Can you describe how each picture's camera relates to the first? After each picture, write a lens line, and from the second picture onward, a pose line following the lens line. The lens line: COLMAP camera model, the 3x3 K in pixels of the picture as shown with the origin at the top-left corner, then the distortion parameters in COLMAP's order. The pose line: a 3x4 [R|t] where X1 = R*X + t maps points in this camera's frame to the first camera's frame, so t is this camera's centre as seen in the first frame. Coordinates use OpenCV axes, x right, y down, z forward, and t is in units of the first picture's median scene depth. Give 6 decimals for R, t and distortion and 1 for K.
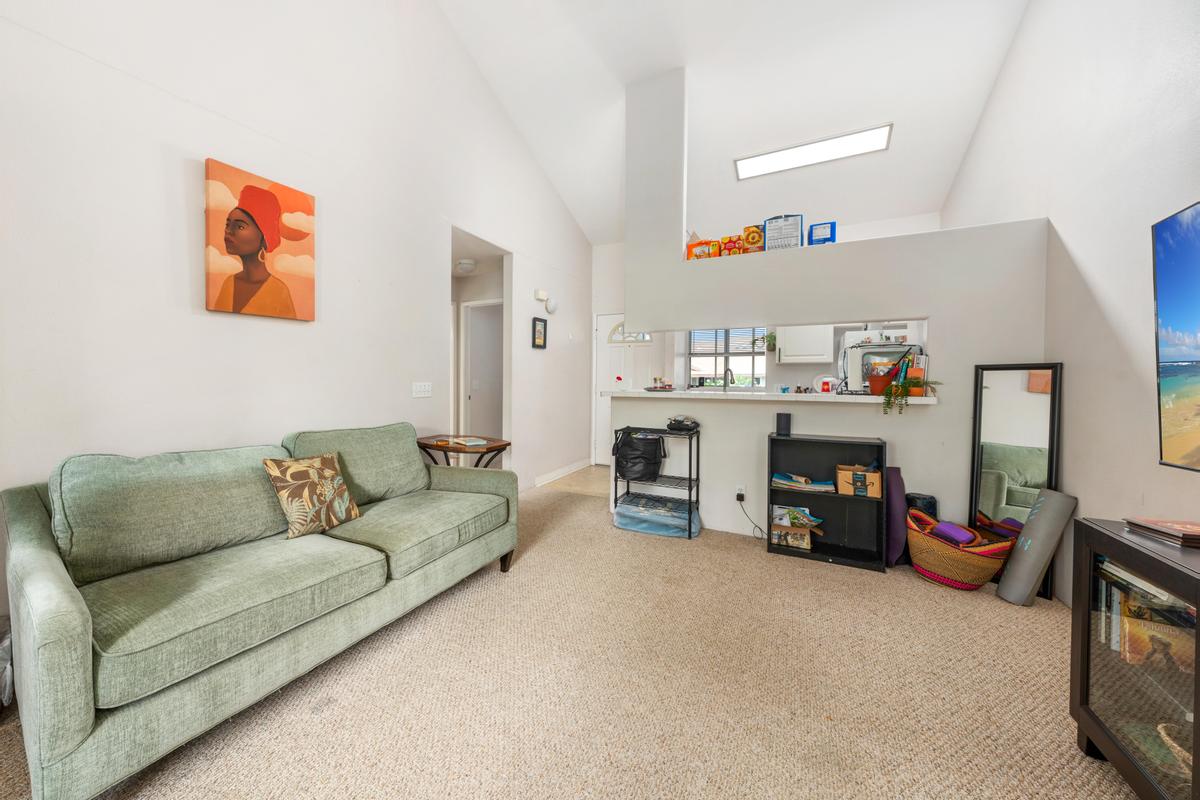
lens RADIAL K [[381.2, 0, 562.9], [0, 381.2, 380.1], [0, 0, 1]] dist [-0.000721, 0.000038]
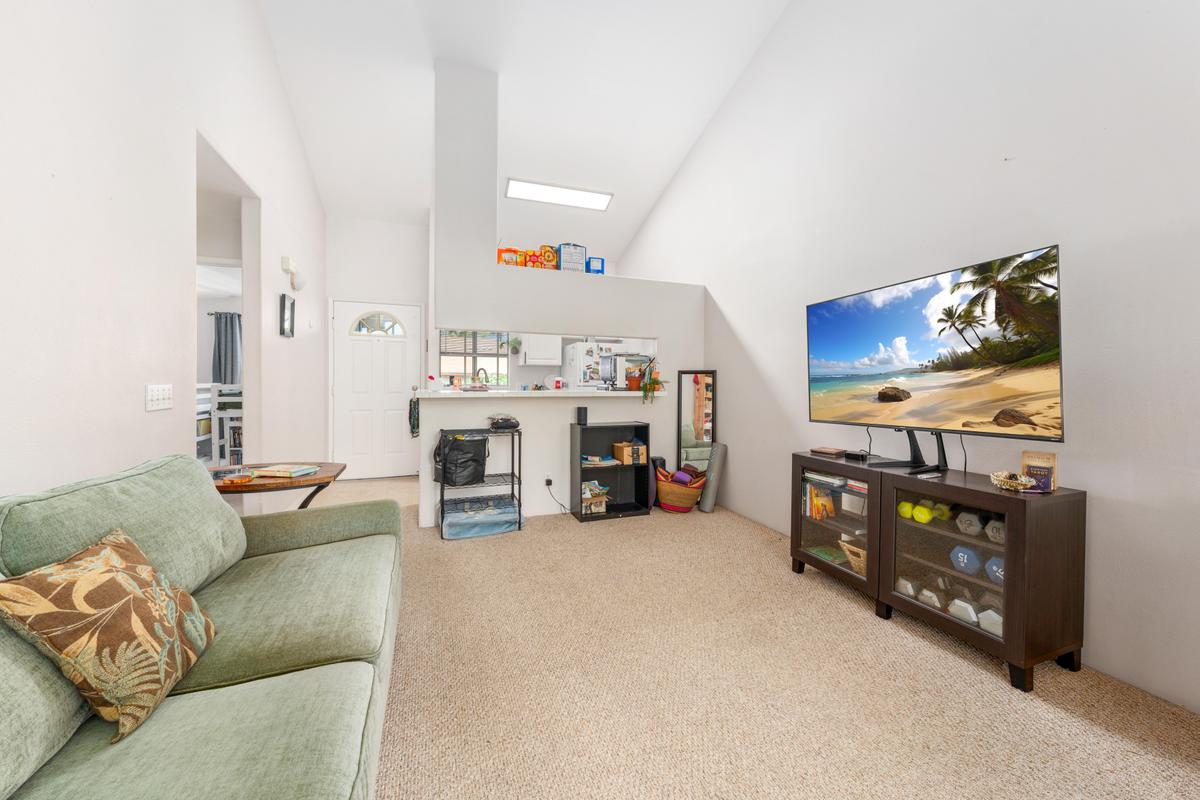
lens RADIAL K [[381.2, 0, 562.9], [0, 381.2, 380.1], [0, 0, 1]] dist [-0.000721, 0.000038]
pose [[0.726152, -0.000569, 0.687534, -0.289237], [-0.002480, 0.999991, 0.003447, -0.002864], [-0.687529, -0.004208, 0.726144, 0.143191]]
